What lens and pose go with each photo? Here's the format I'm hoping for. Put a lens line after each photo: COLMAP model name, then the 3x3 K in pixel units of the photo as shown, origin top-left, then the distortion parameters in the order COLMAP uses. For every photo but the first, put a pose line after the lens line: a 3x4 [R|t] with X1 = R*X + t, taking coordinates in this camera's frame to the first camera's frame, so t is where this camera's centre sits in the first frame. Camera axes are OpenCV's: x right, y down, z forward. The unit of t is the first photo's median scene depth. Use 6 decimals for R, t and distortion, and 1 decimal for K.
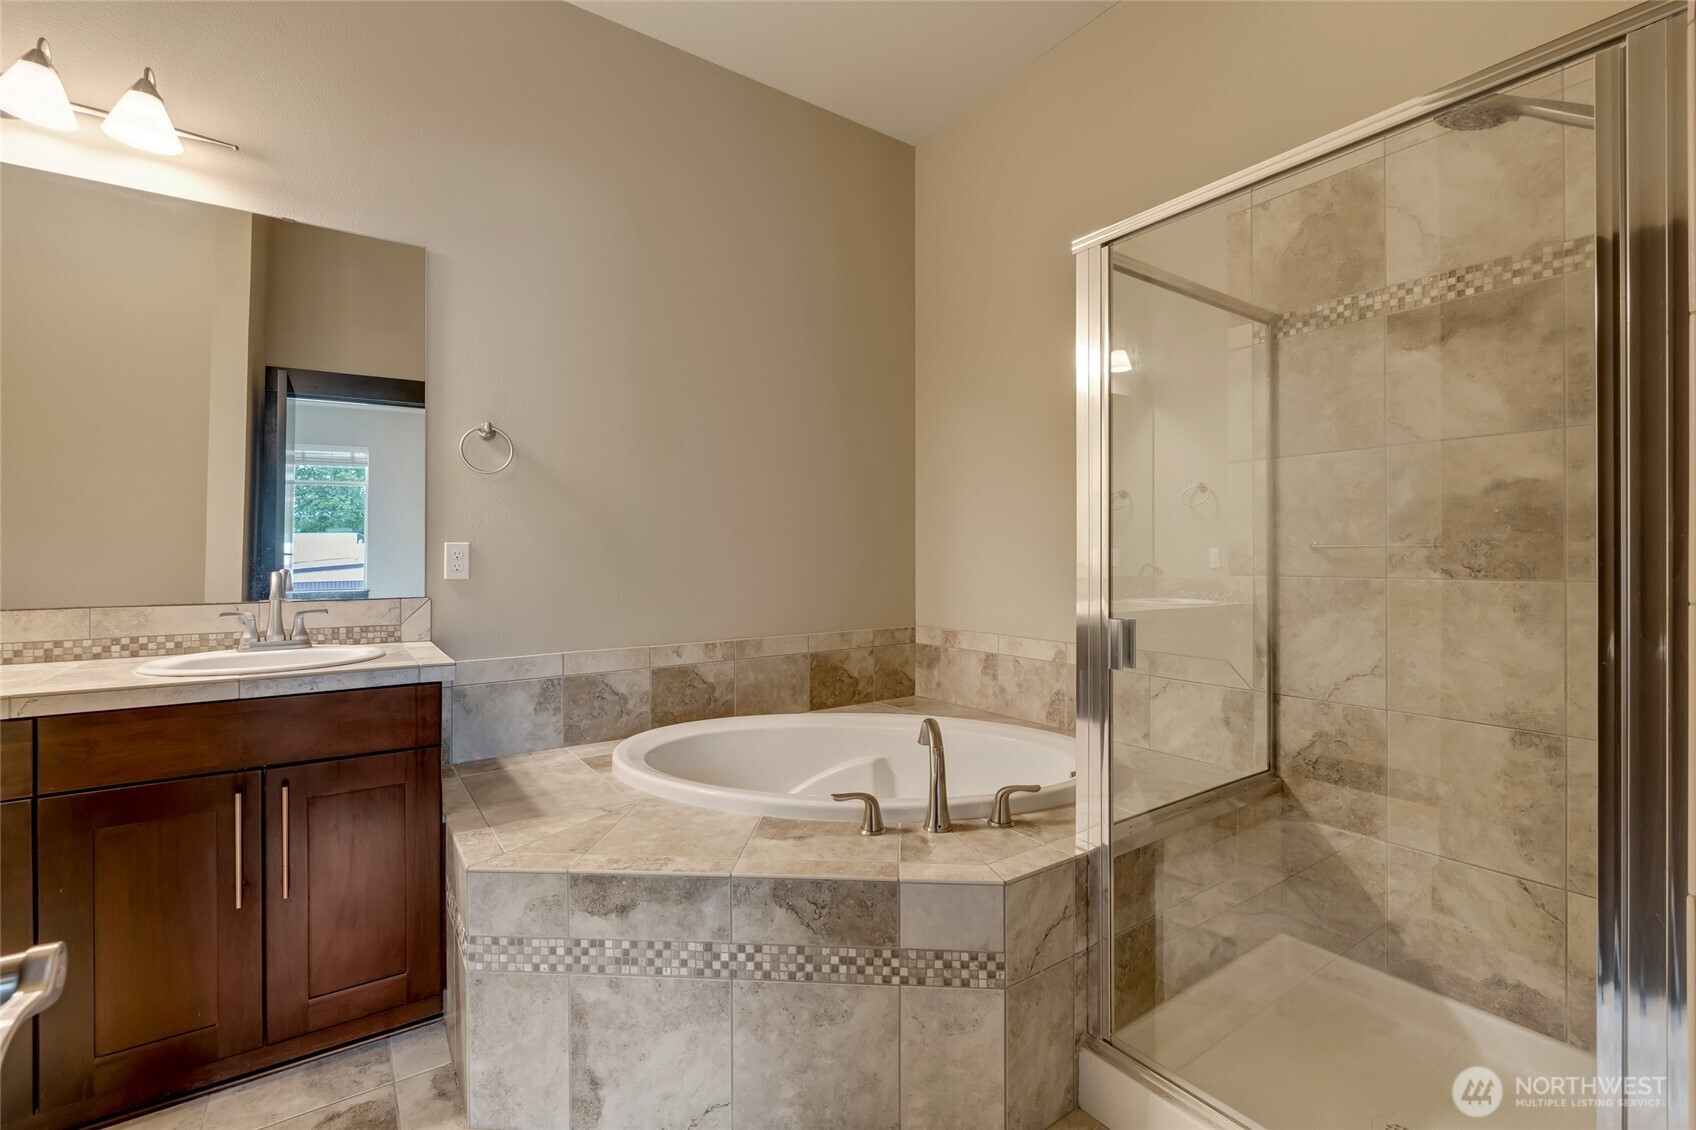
lens RADIAL K [[741.3, 0, 847.6], [0, 741.3, 551.7], [0, 0, 1]] dist [-0.002032, 0.000548]
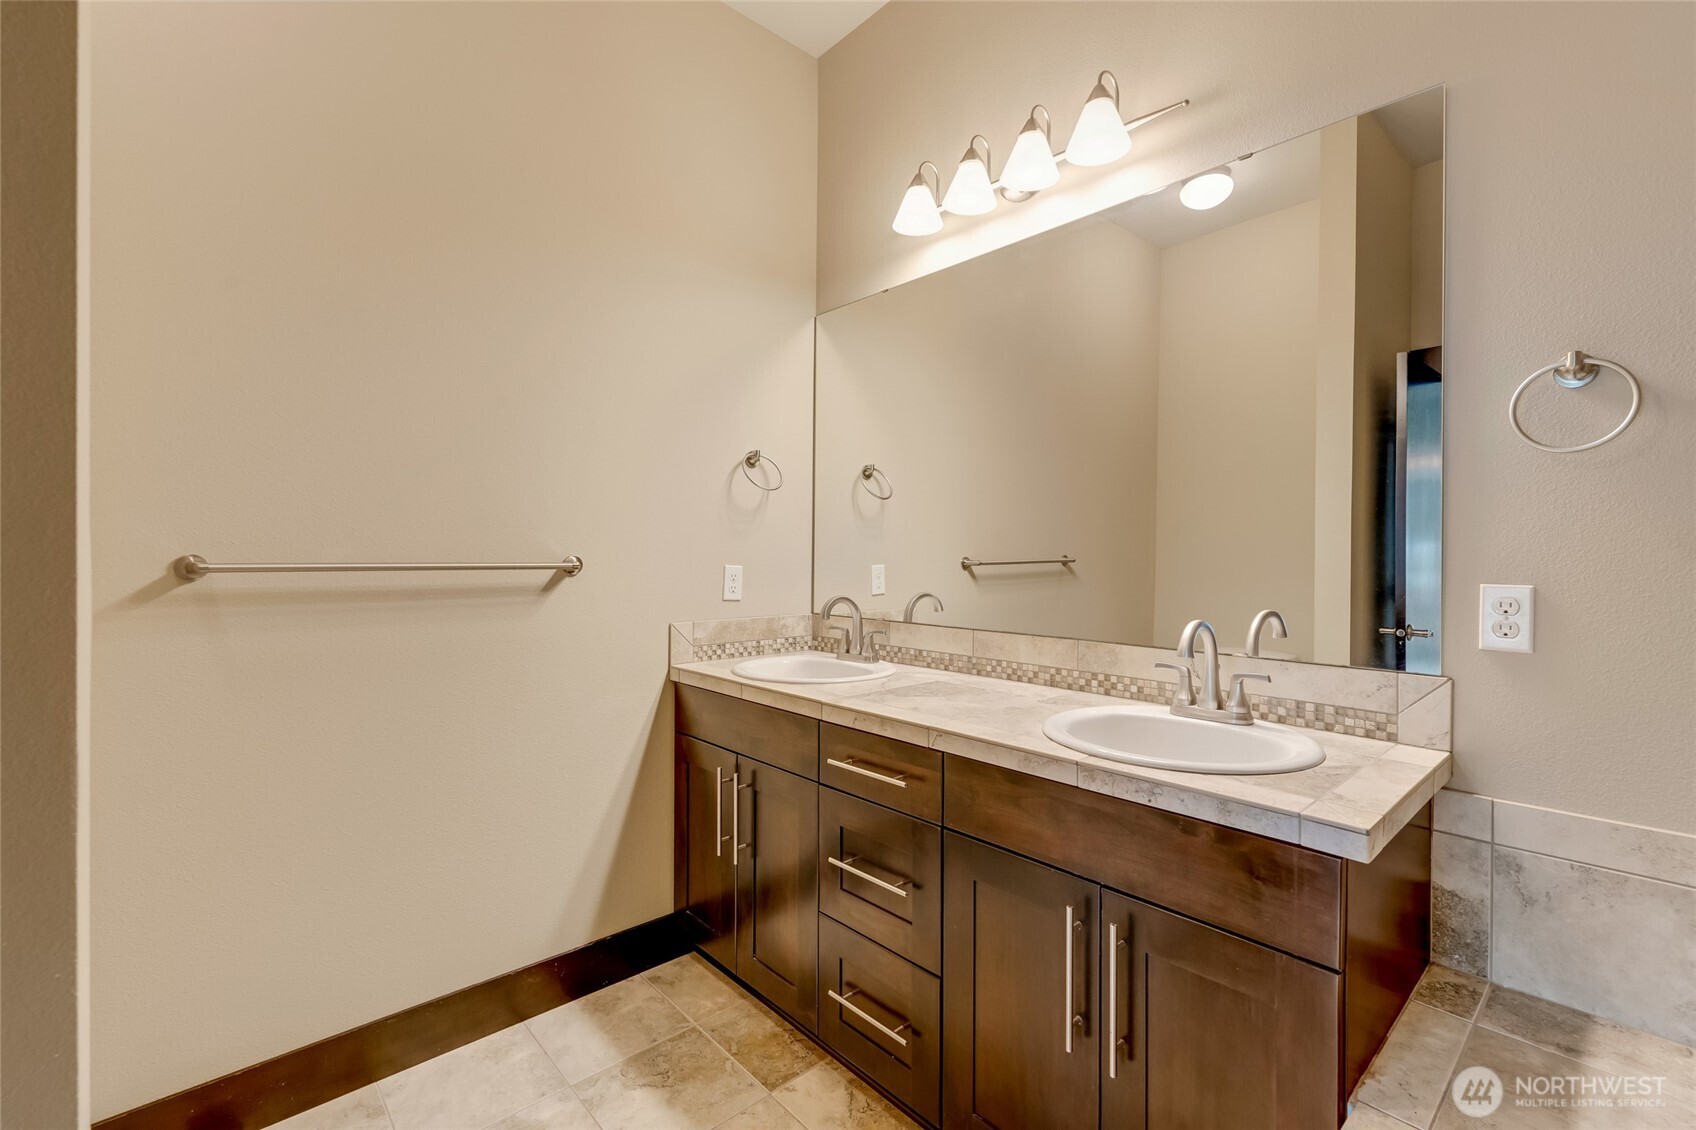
lens RADIAL K [[741.3, 0, 847.6], [0, 741.3, 551.7], [0, 0, 1]] dist [-0.002032, 0.000548]
pose [[0.127213, 0.002740, -0.991872, -0.052978], [-0.000759, 0.999996, 0.002665, -0.045700], [0.991875, 0.000414, 0.127215, 0.535996]]
